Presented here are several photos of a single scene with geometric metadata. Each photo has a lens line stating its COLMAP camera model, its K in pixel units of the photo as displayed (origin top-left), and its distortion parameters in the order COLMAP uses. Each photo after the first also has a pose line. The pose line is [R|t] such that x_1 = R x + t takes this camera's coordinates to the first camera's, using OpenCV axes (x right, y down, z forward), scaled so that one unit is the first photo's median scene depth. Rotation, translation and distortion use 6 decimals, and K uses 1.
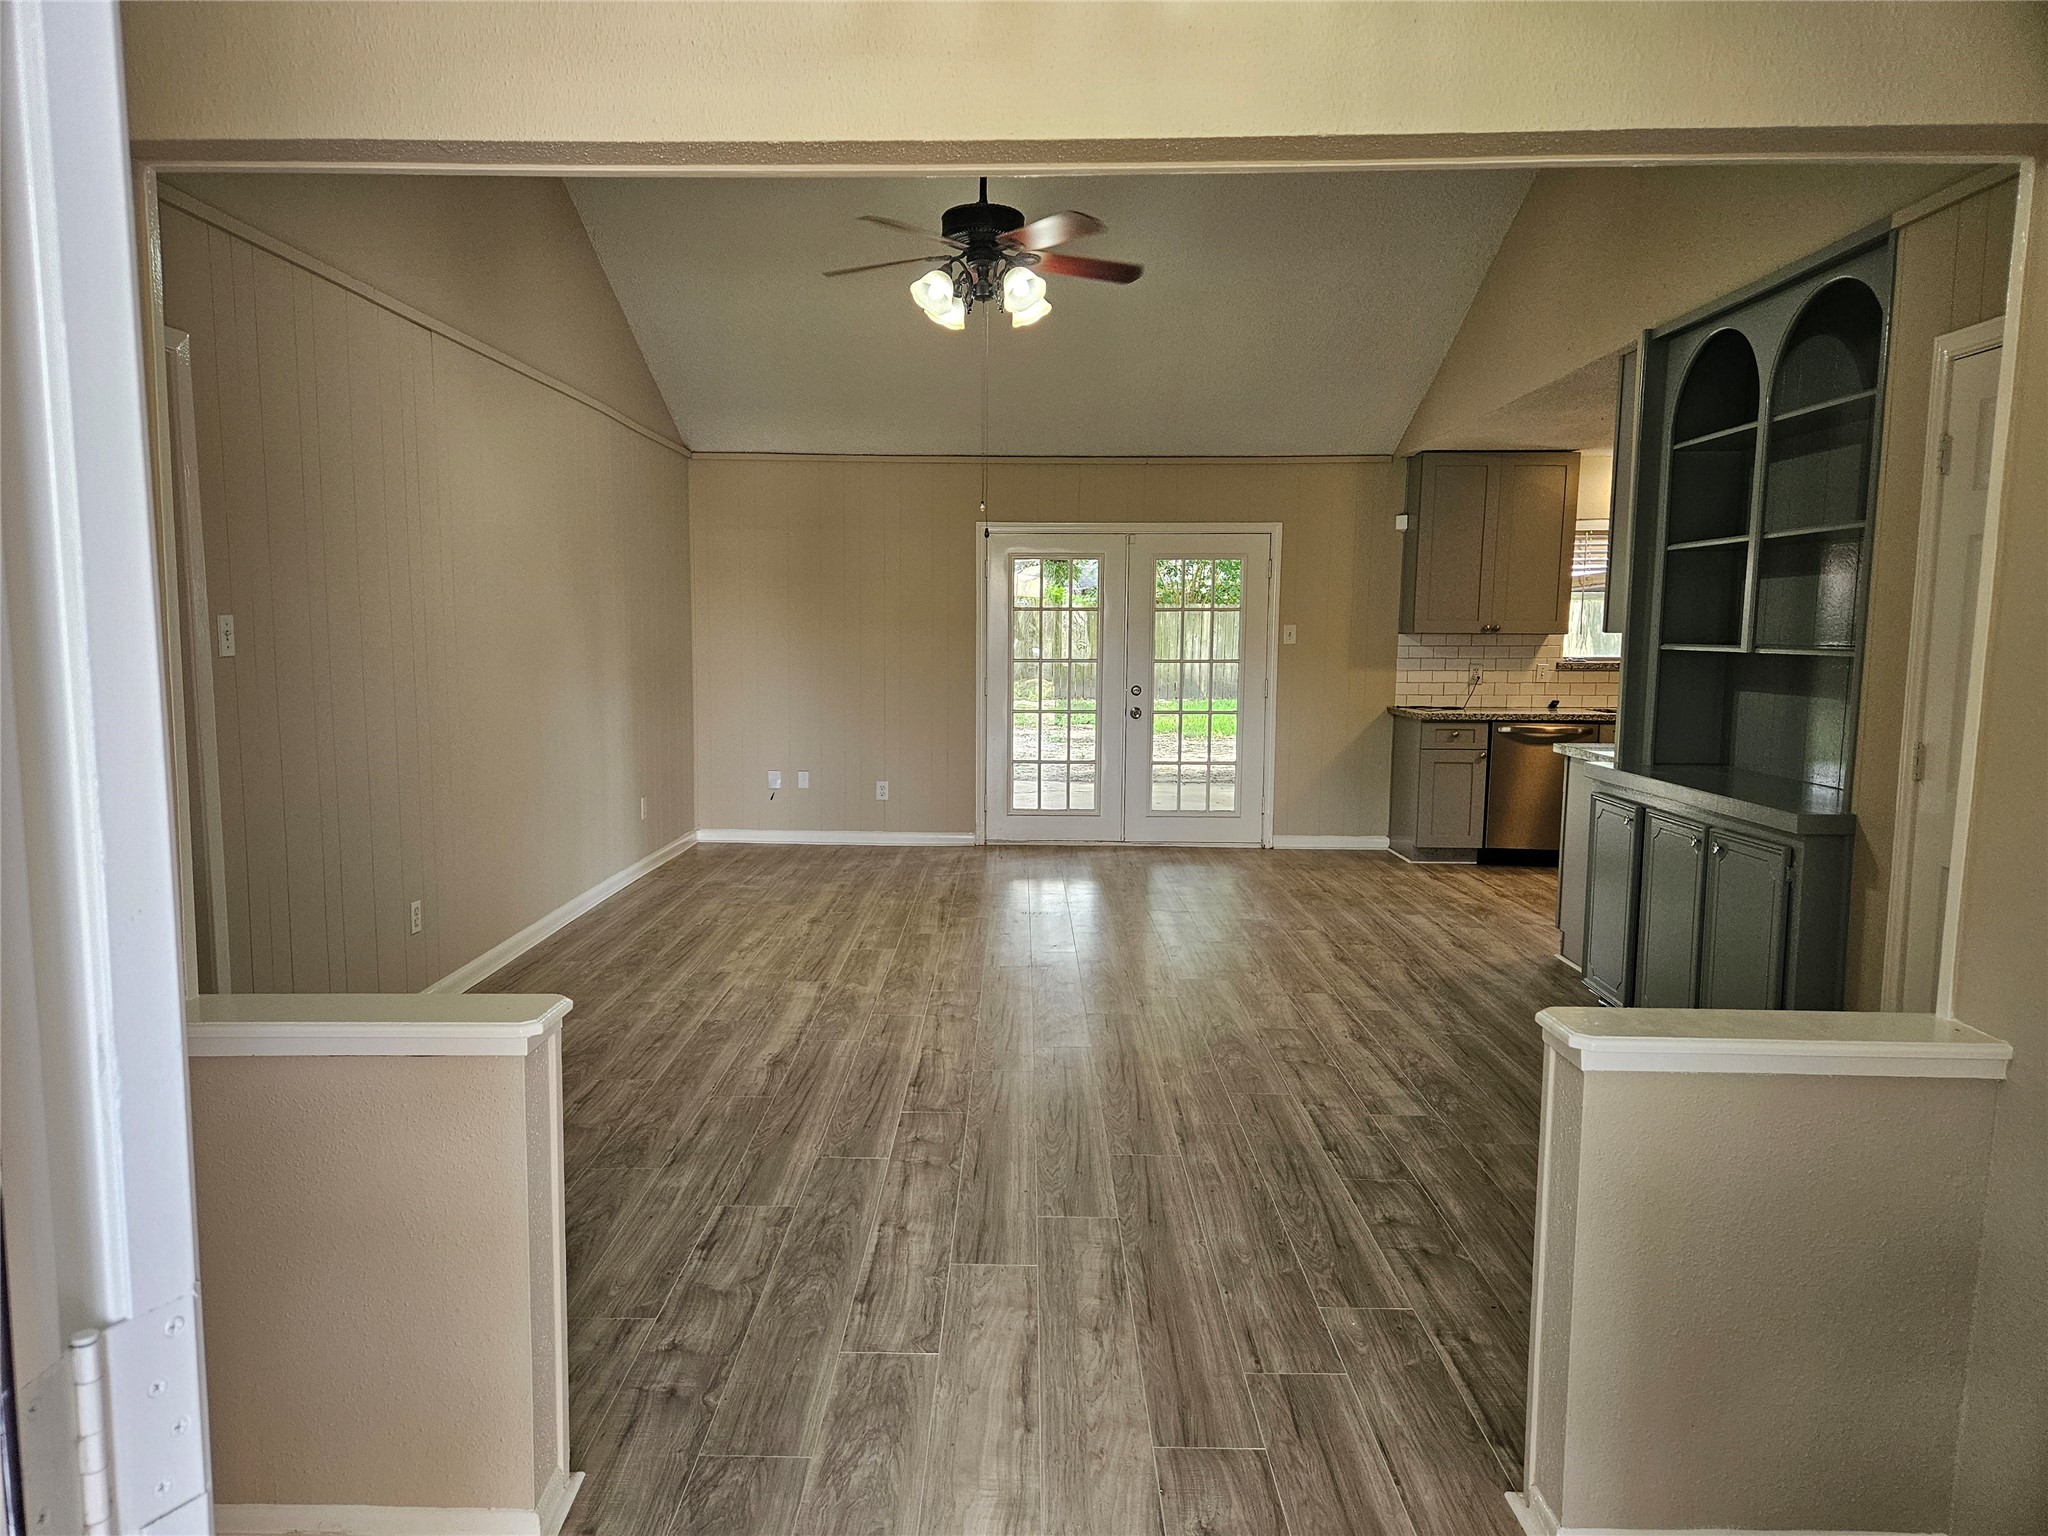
lens RADIAL K [[1366.0, 0, 990.1], [0, 1366.0, 783.9], [0, 0, 1]] dist [0.077165, -0.066013]
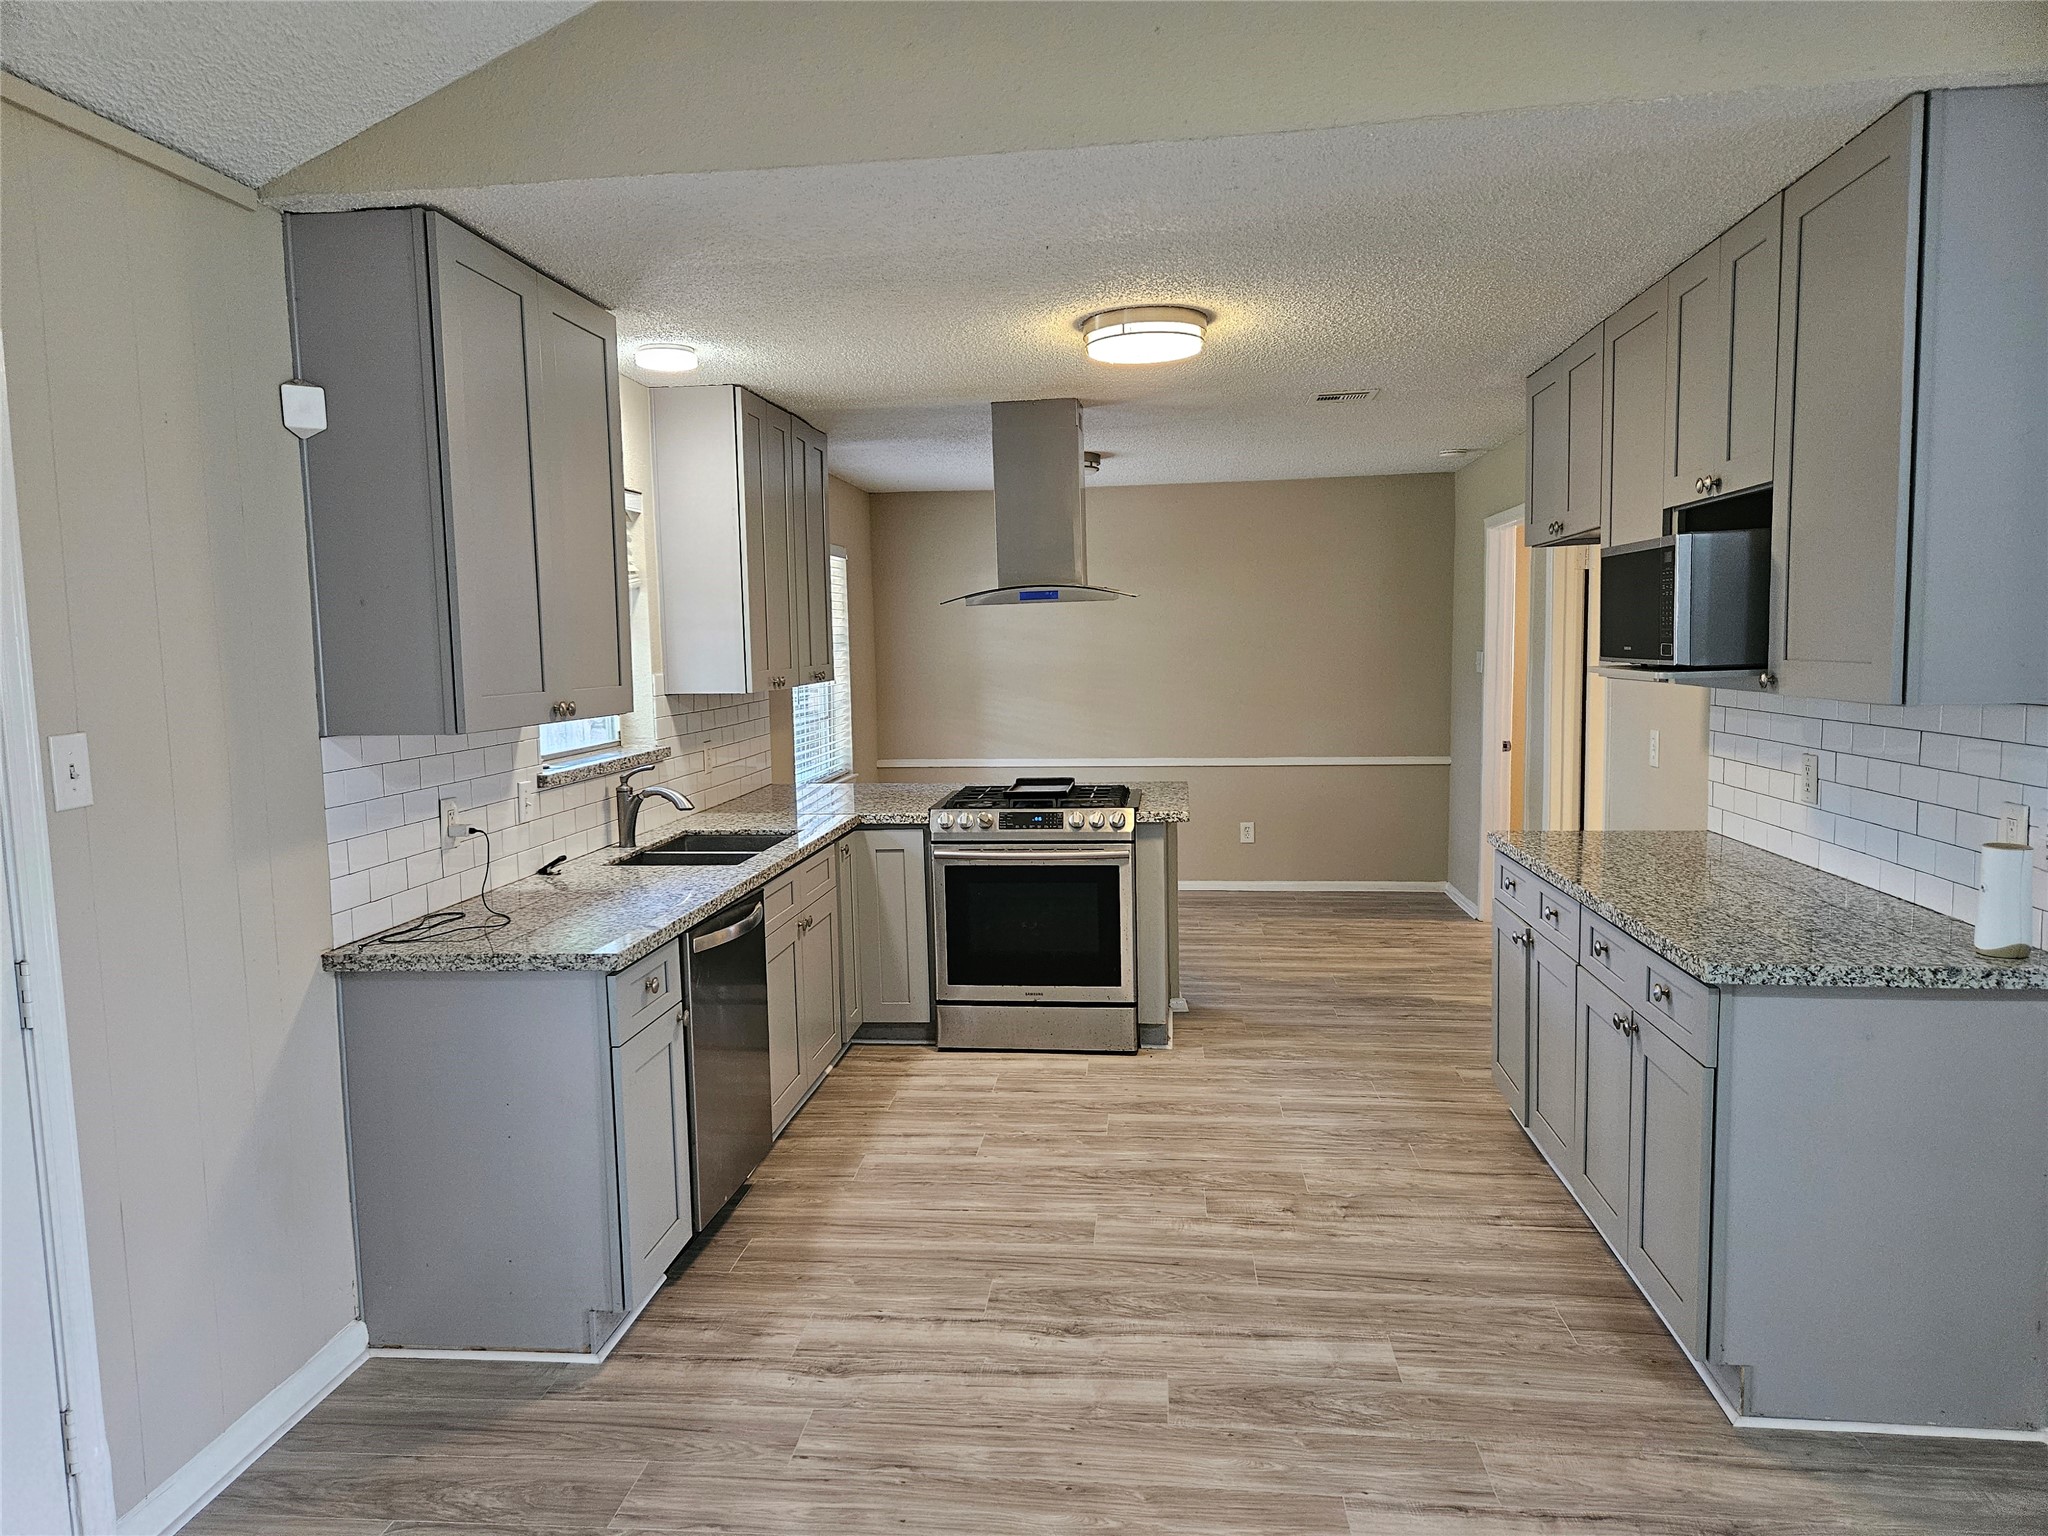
lens RADIAL K [[1366.0, 0, 992.9], [0, 1366.0, 777.8], [0, 0, 1]] dist [0.077165, -0.066013]
pose [[0.098968, -0.108320, 0.989178, -0.028756], [0.138019, 0.985944, 0.094156, -0.117410], [-0.985472, 0.127207, 0.112527, 0.862127]]
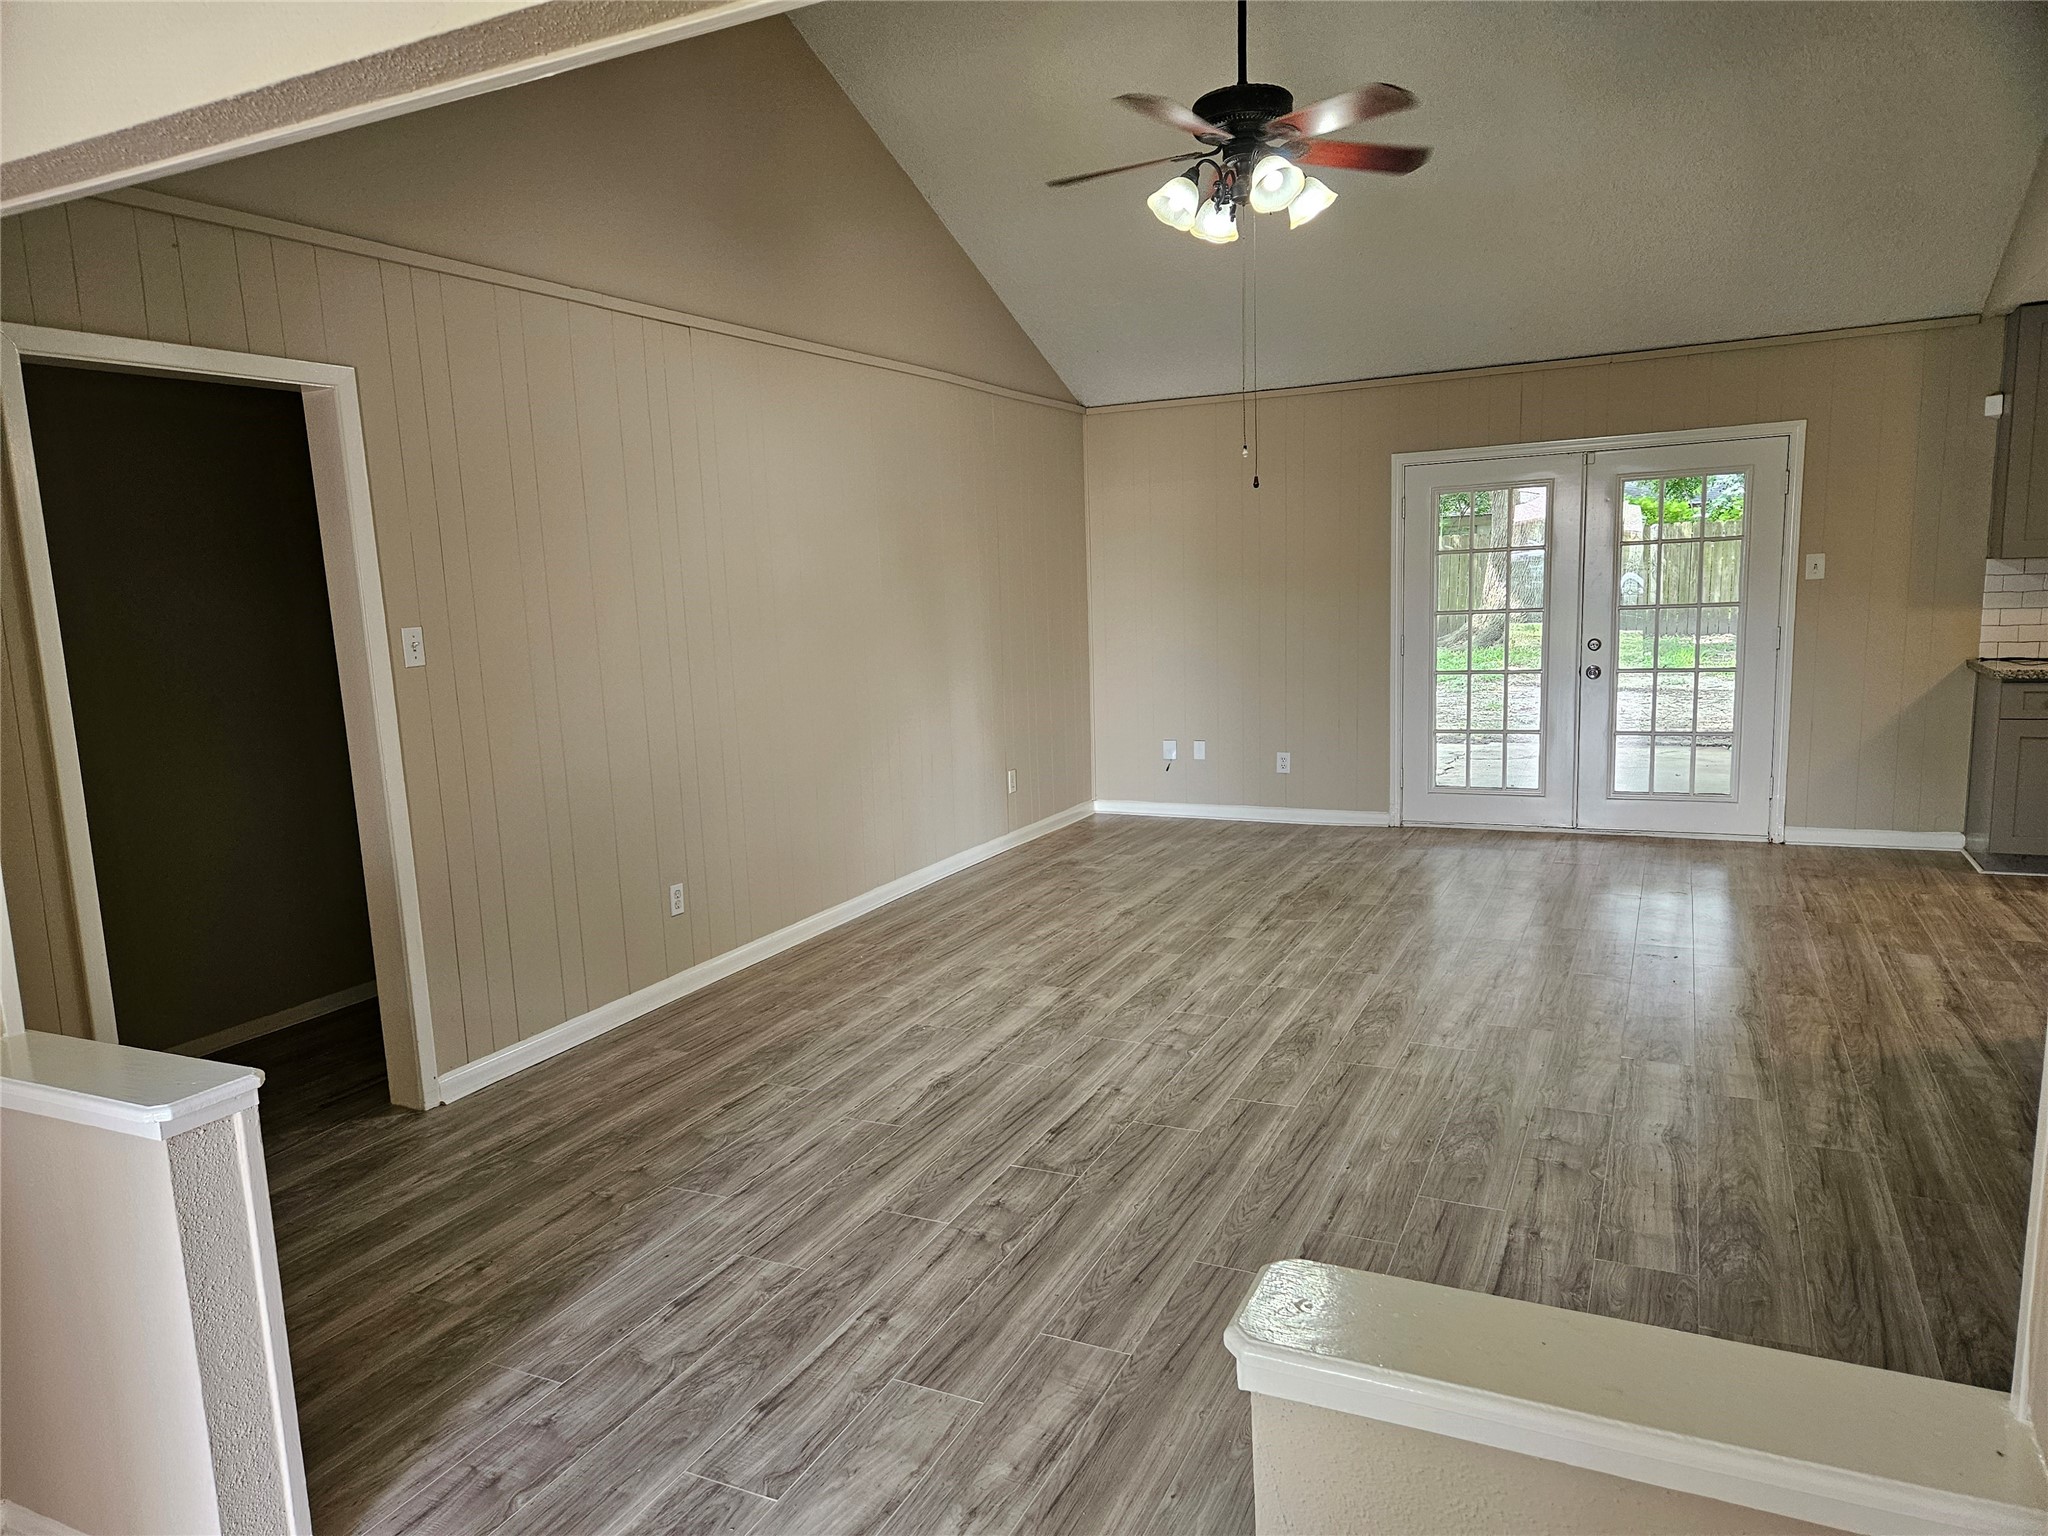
lens RADIAL K [[1366.0, 0, 989.2], [0, 1366.0, 796.4], [0, 0, 1]] dist [0.077165, -0.066013]
pose [[0.904244, 0.024752, -0.426297, 0.147379], [-0.002150, 0.998570, 0.053419, -0.023124], [0.427010, -0.047388, 0.903004, 0.101913]]
